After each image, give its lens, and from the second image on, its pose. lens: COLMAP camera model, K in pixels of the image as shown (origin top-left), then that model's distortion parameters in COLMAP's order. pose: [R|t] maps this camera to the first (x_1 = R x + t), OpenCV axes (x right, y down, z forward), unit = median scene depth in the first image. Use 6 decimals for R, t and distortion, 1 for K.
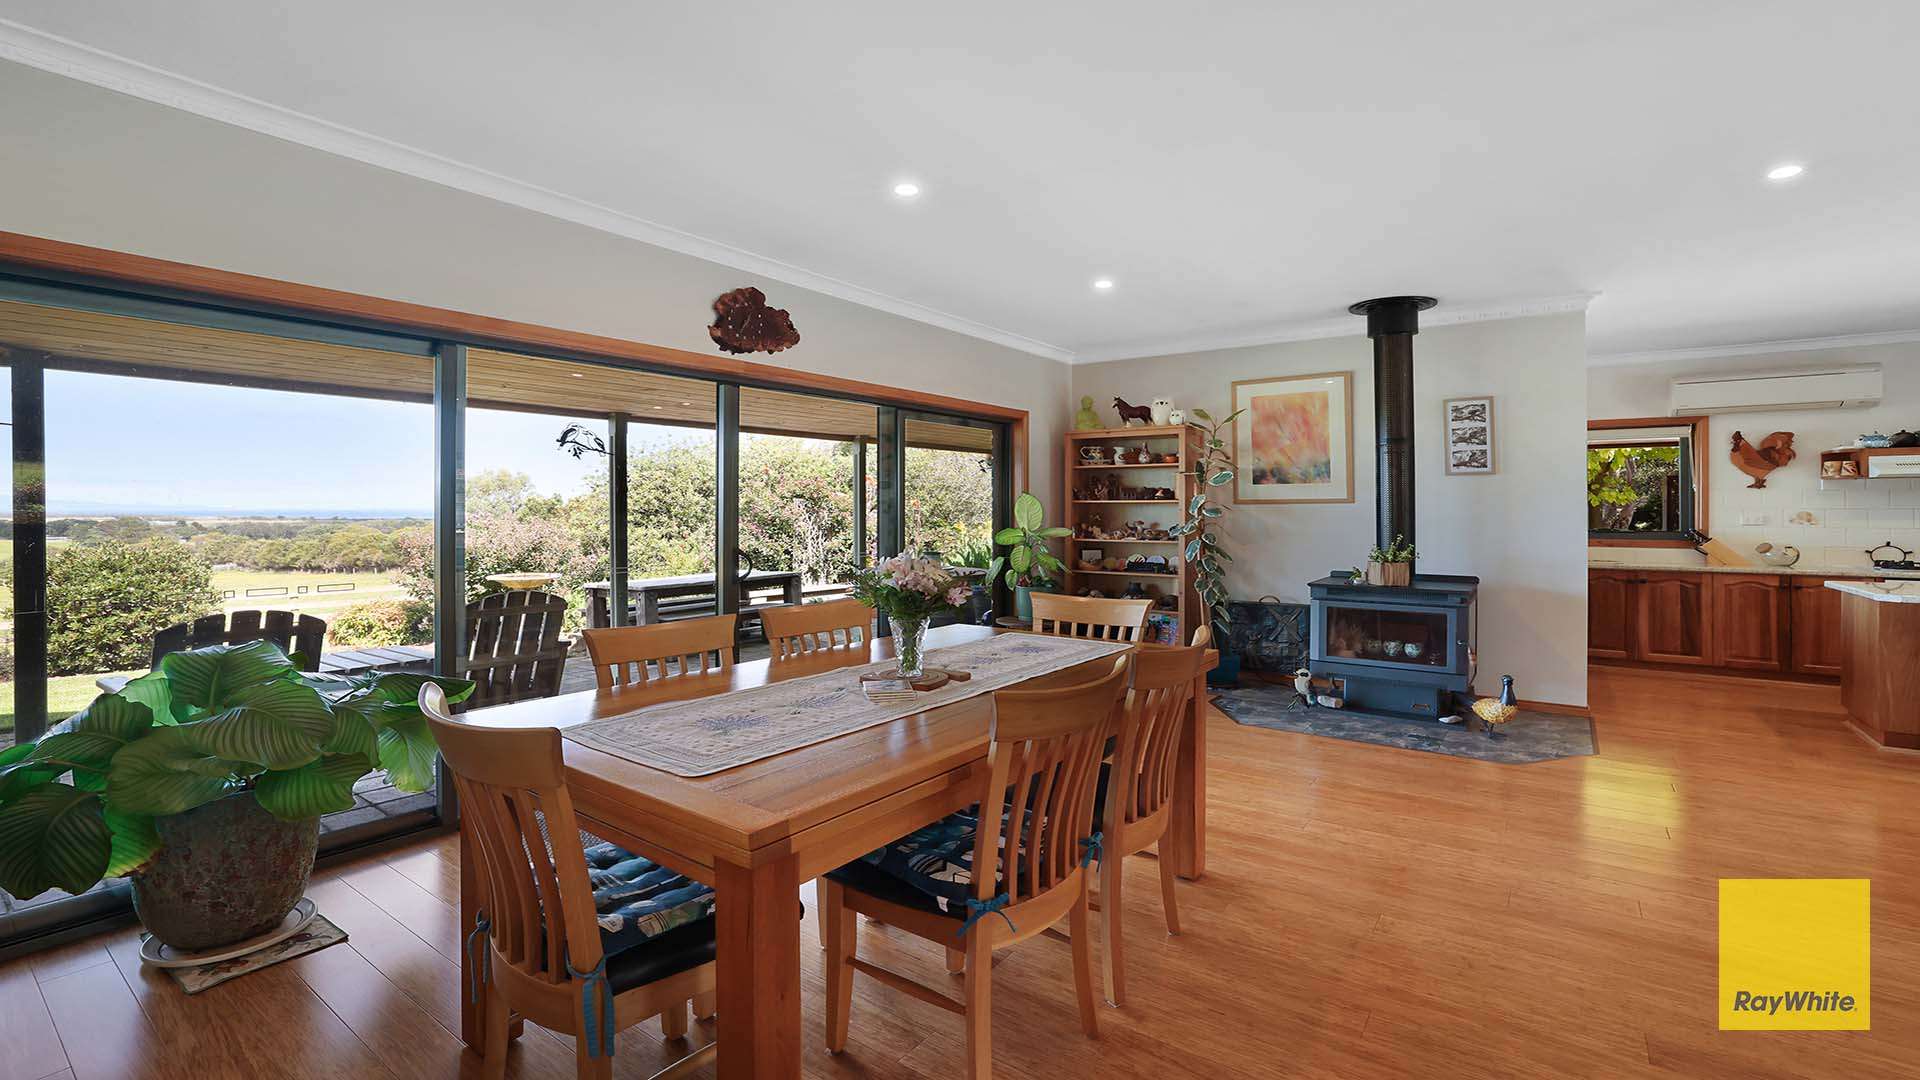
lens RADIAL K [[831.6, 0, 964.8], [0, 831.6, 503.8], [0, 0, 1]] dist [-0.052321, 0.018213]
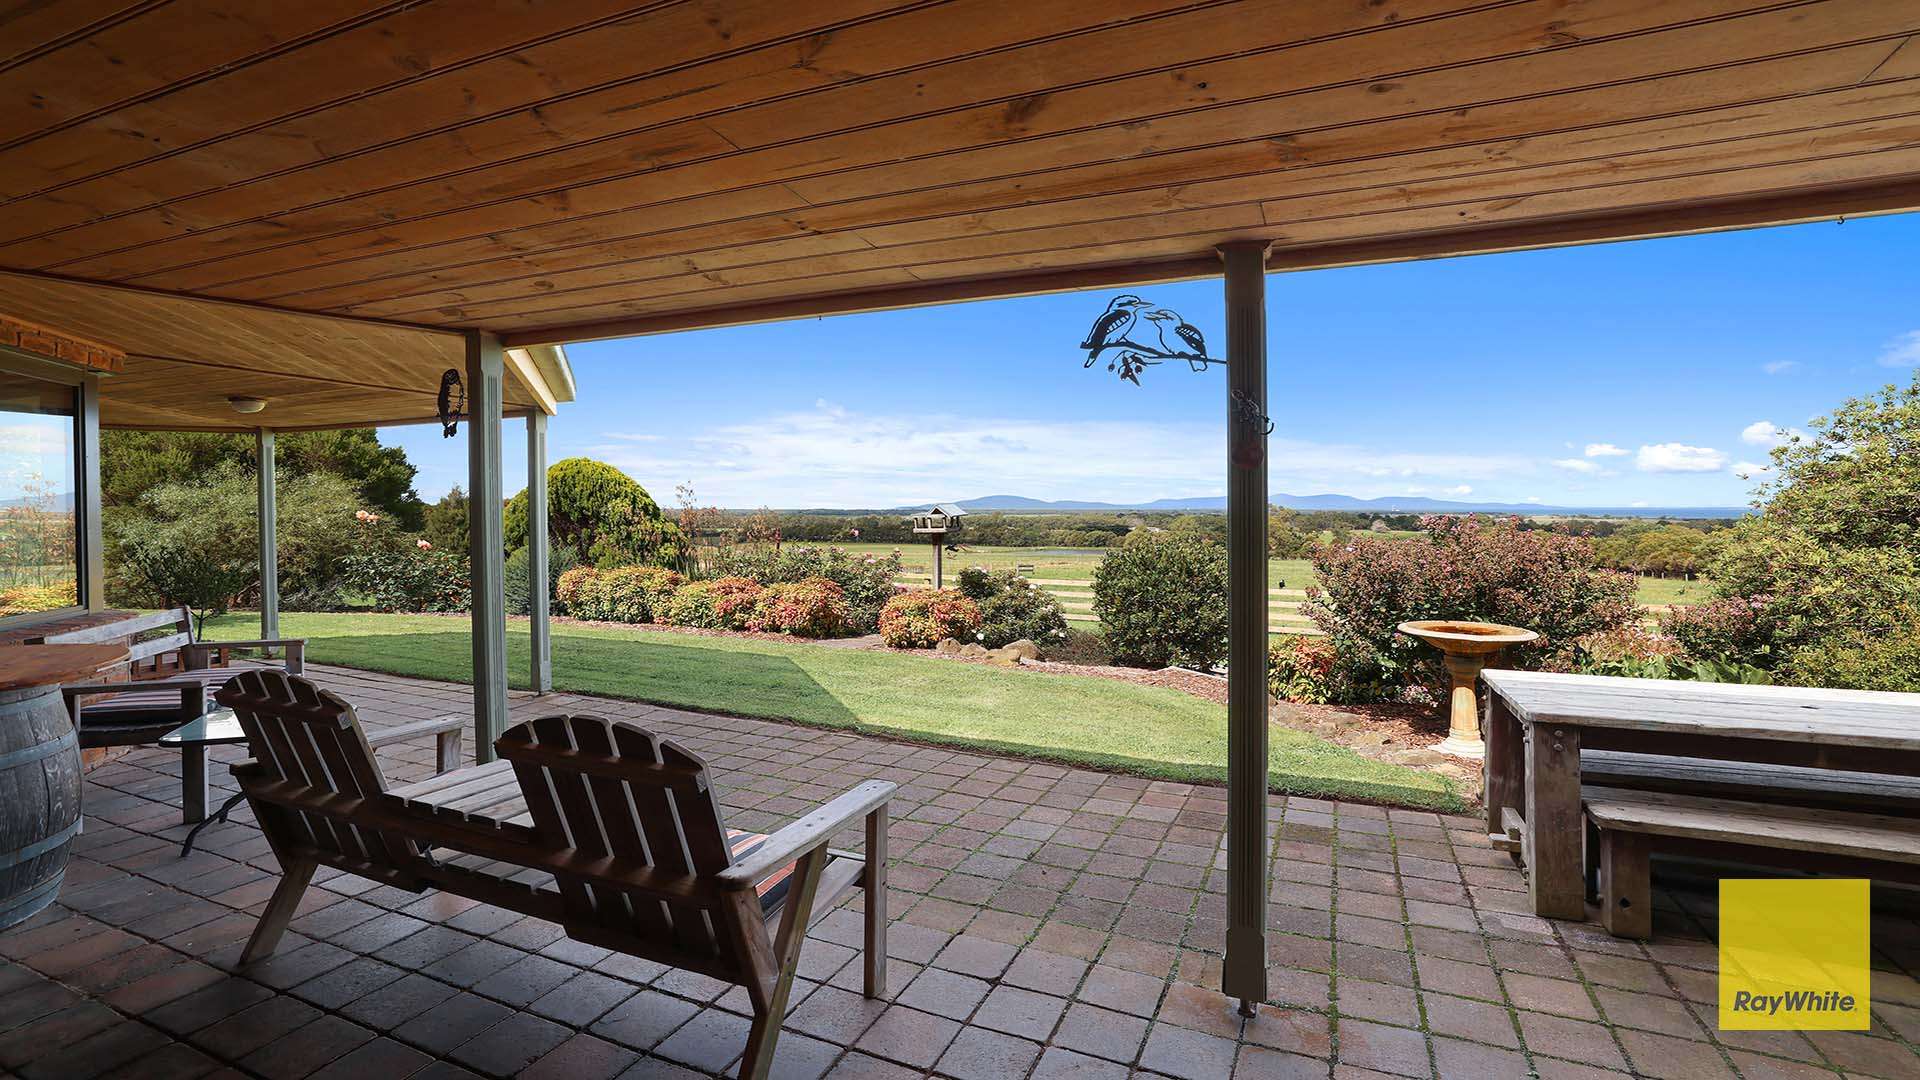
lens RADIAL K [[866.1, 0, 960.0], [0, 866.1, 540.0], [0, 0, 1]] dist [-0.067373, 0.000024]
pose [[0.214552, 0.037709, -0.975984, -0.073435], [0.005440, 0.999193, 0.039801, 0.004434], [0.976697, -0.013849, 0.214173, 0.819580]]
